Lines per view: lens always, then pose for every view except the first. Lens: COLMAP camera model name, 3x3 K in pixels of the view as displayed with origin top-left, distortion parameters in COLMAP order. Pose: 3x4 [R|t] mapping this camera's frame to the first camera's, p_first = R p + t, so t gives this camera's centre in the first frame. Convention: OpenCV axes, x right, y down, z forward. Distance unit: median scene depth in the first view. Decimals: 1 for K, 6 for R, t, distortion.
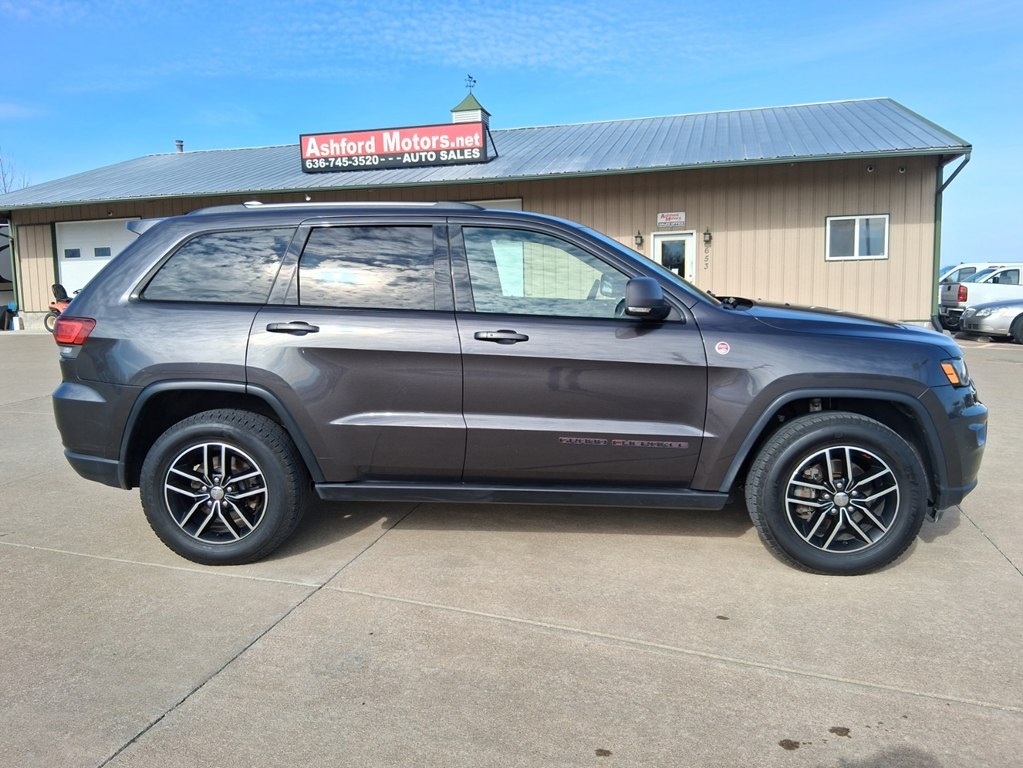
lens RADIAL K [[777.0, 0, 516.1], [0, 777.0, 376.5], [0, 0, 1]] dist [0.075288, -0.119454]
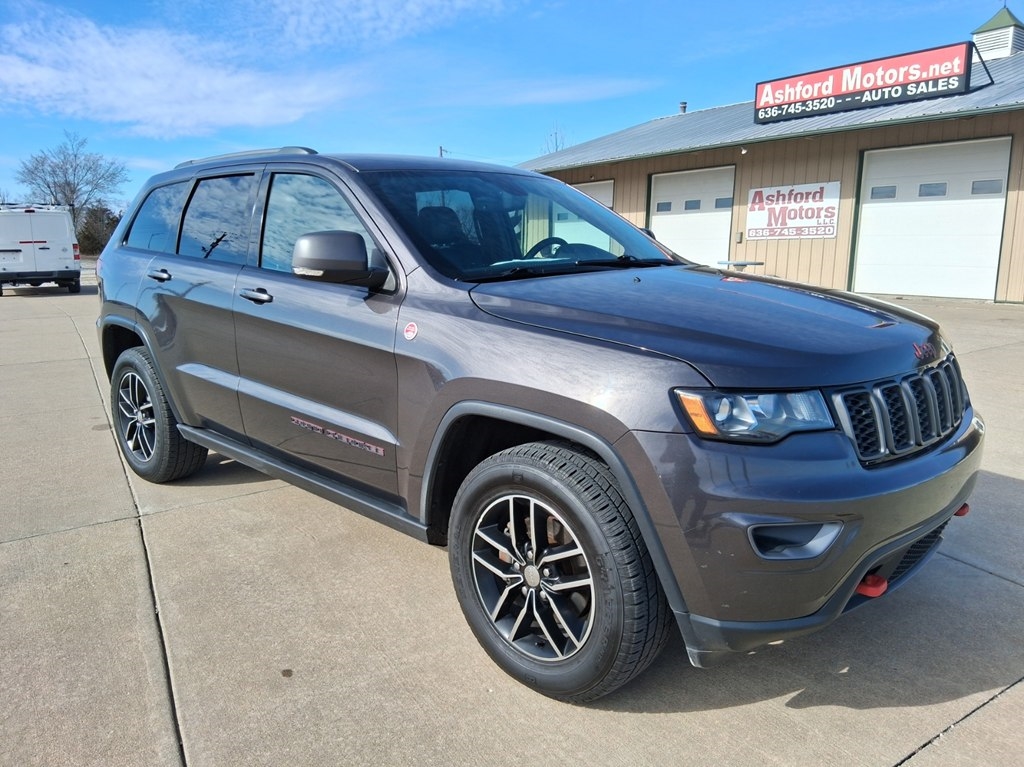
lens RADIAL K [[777.7, 0, 516.6], [0, 777.7, 376.0], [0, 0, 1]] dist [0.075288, -0.119454]
pose [[0.763017, 0.129620, -0.633249, 0.153301], [-0.097805, 0.991559, 0.085115, -0.012593], [0.638936, -0.003009, 0.769254, 0.093455]]
